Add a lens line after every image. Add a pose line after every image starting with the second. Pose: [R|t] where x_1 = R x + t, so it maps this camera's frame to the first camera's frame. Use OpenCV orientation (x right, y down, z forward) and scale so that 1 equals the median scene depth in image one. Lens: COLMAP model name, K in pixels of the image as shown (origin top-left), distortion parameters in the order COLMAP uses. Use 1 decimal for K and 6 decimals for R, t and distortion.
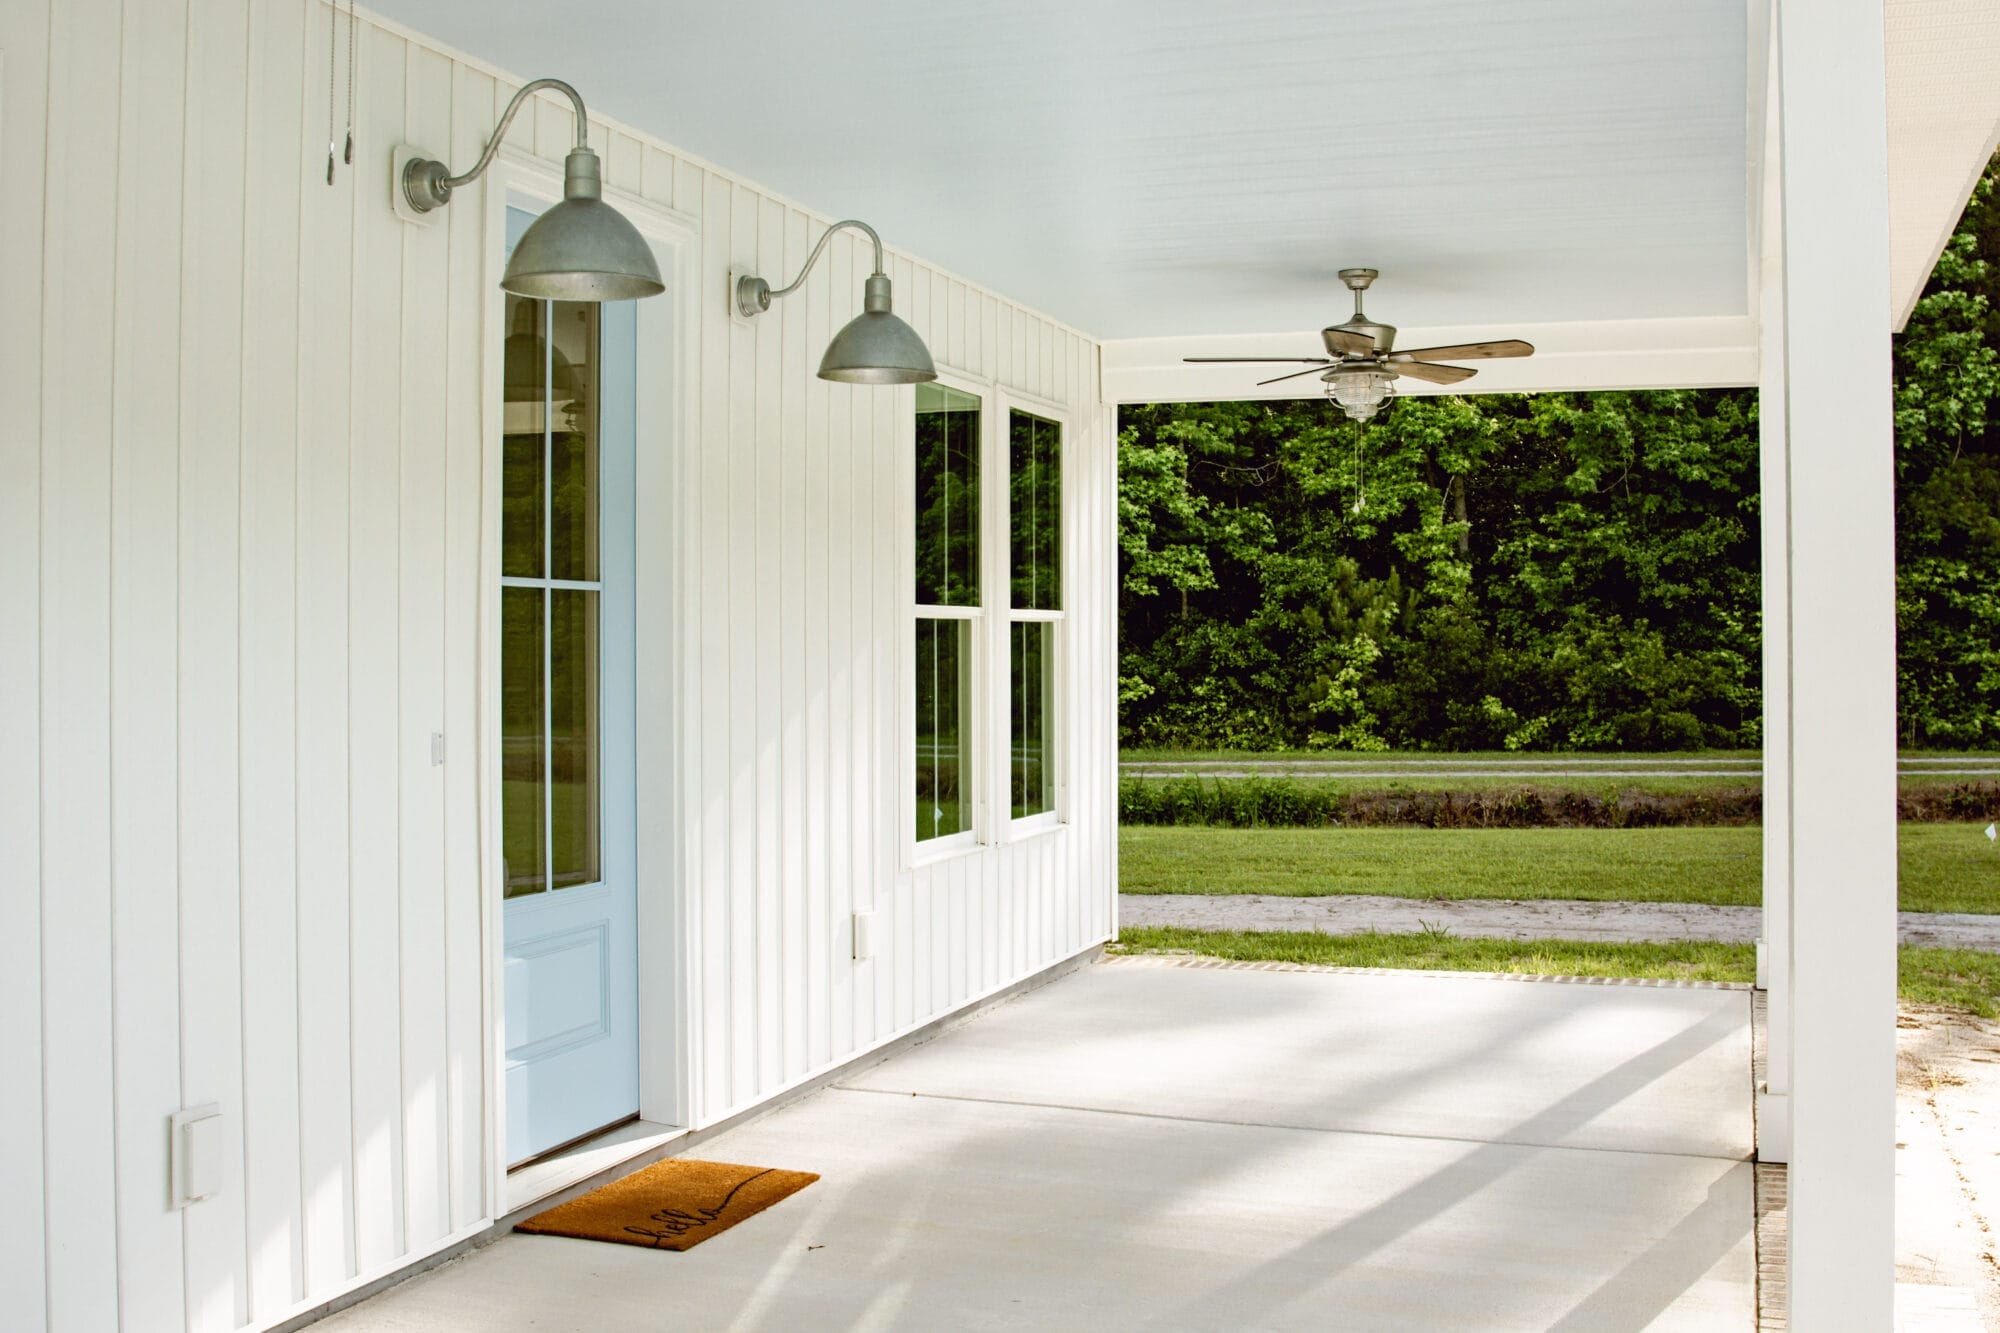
lens RADIAL K [[2022.0, 0, 998.8], [0, 2022.0, 636.7], [0, 0, 1]] dist [-0.052598, 0.003799]
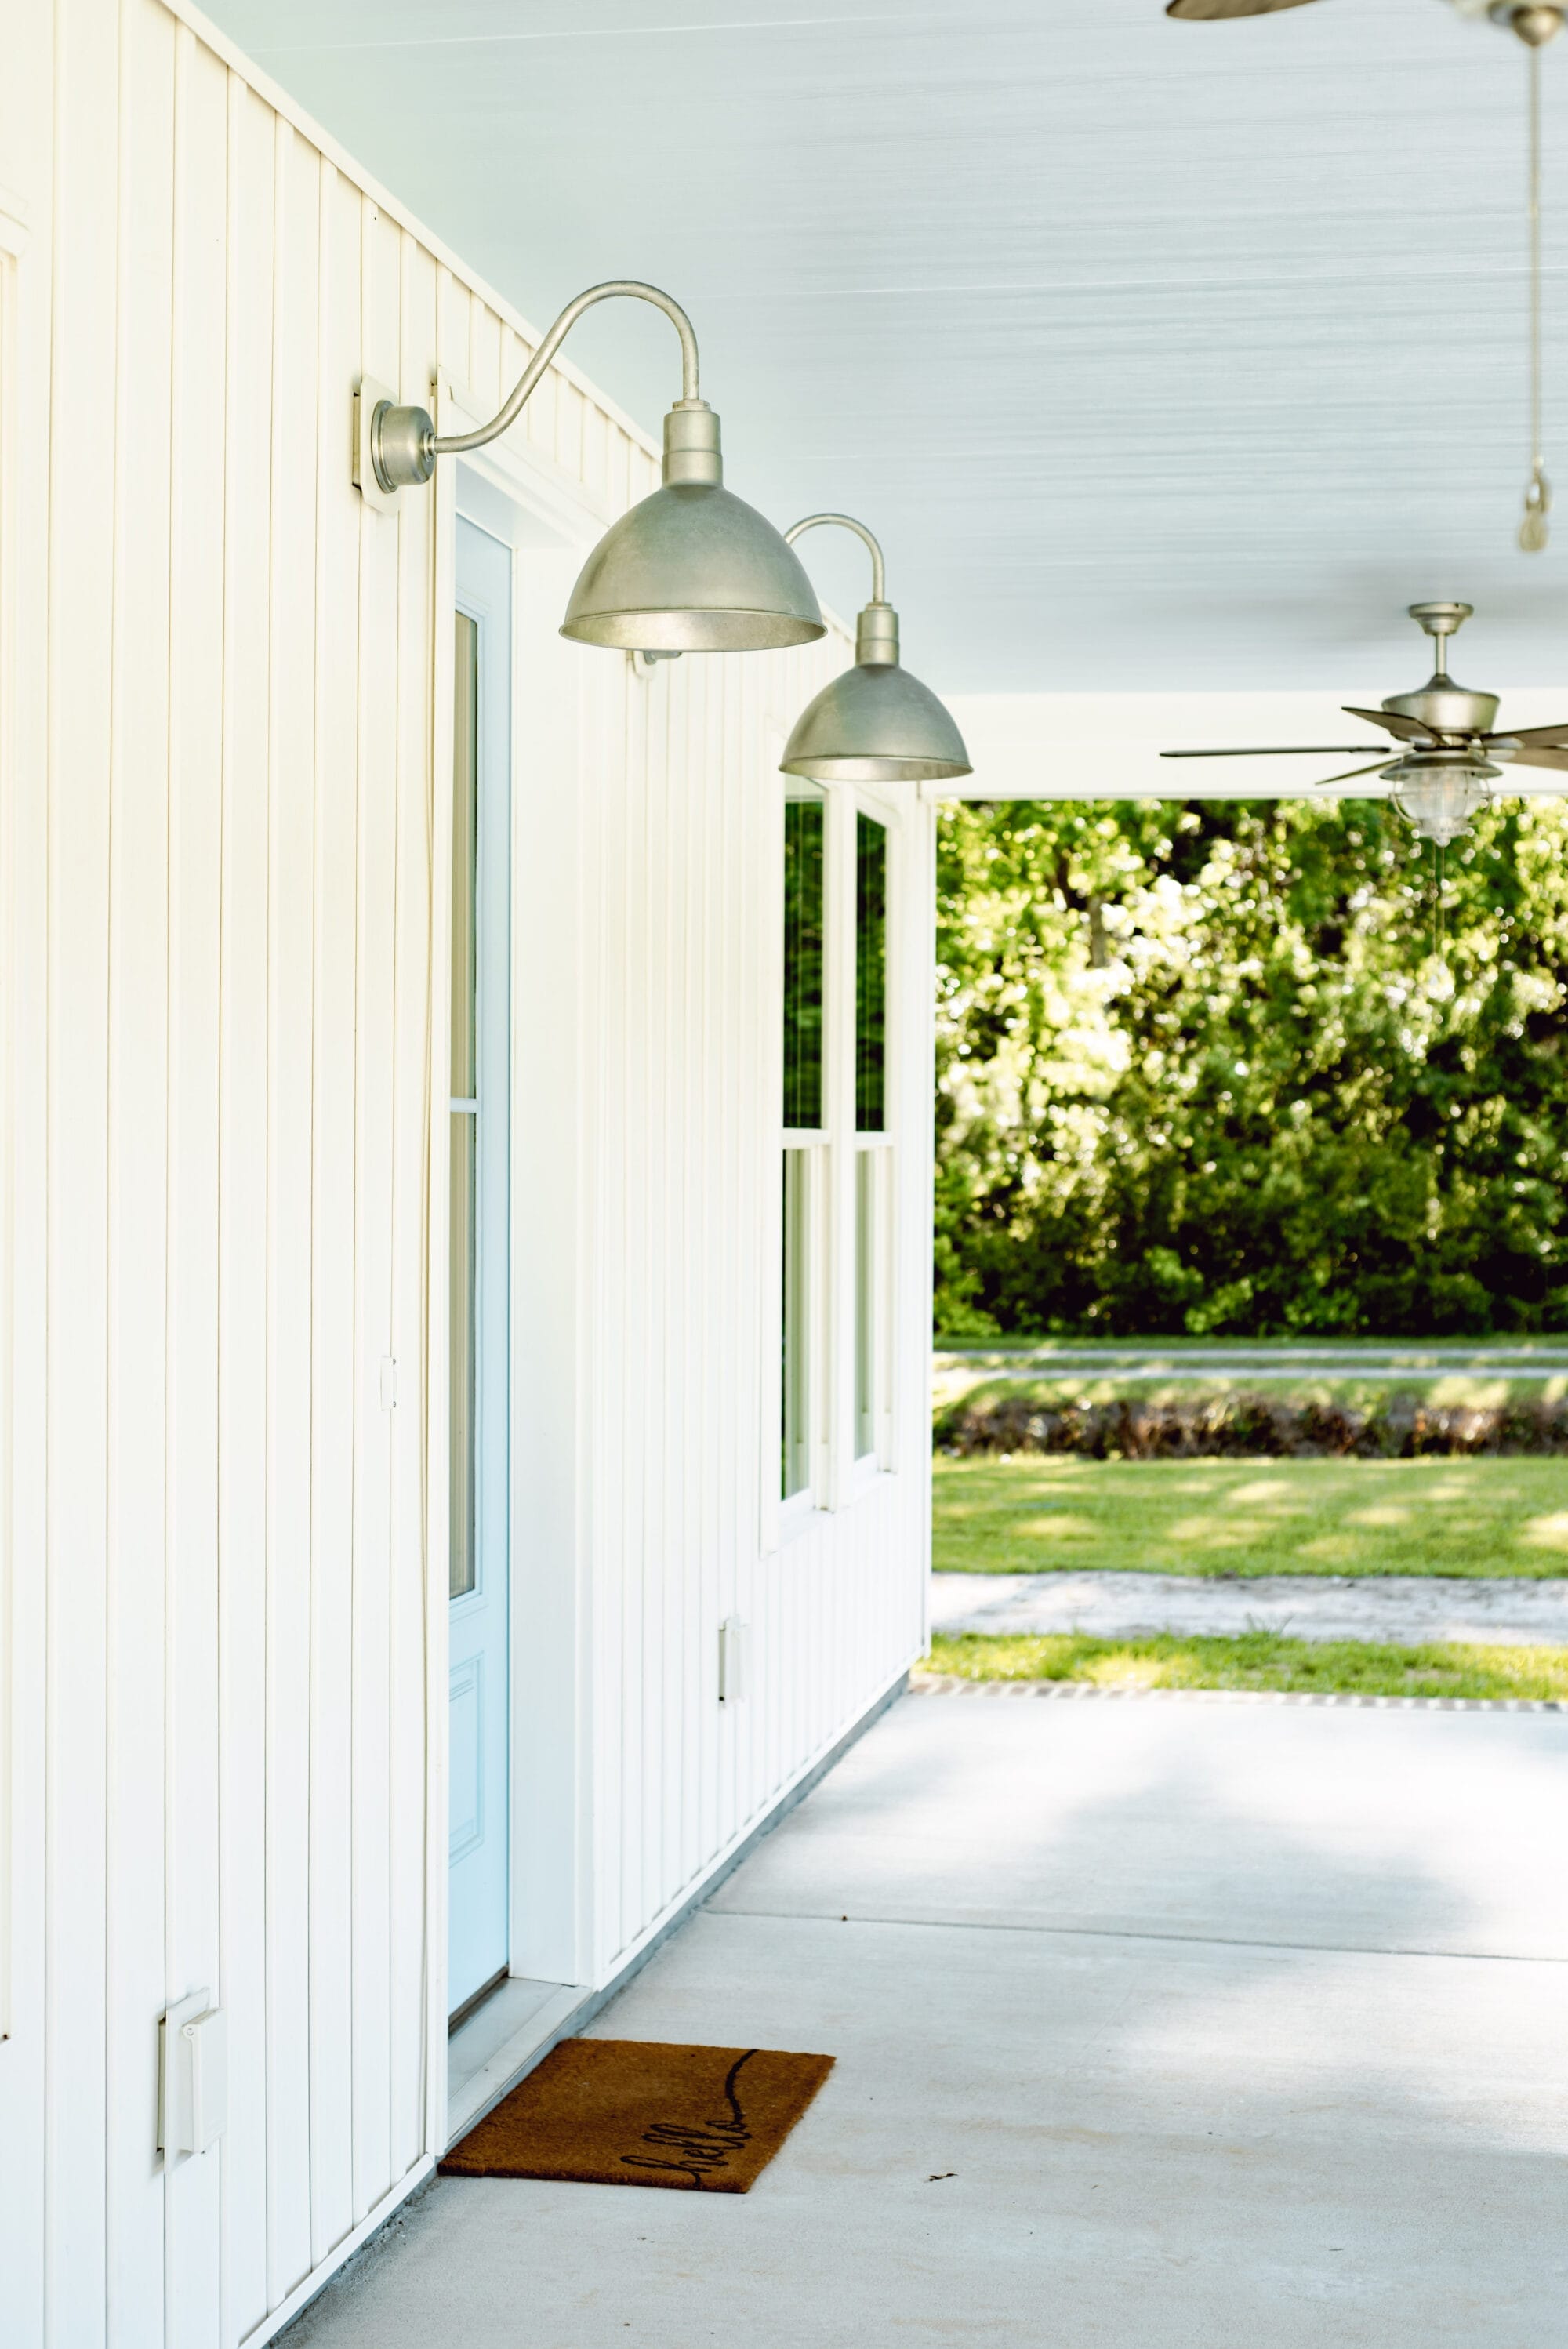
lens RADIAL K [[3313.8, 0, 784.0], [0, 3313.8, 1174.5], [0, 0, 1]] dist [0.017631, -0.012292]
pose [[0.985363, 0.005767, 0.170372, -0.204137], [-0.007483, 0.999928, 0.009429, -0.010469], [-0.170305, -0.010566, 0.985335, -0.001950]]
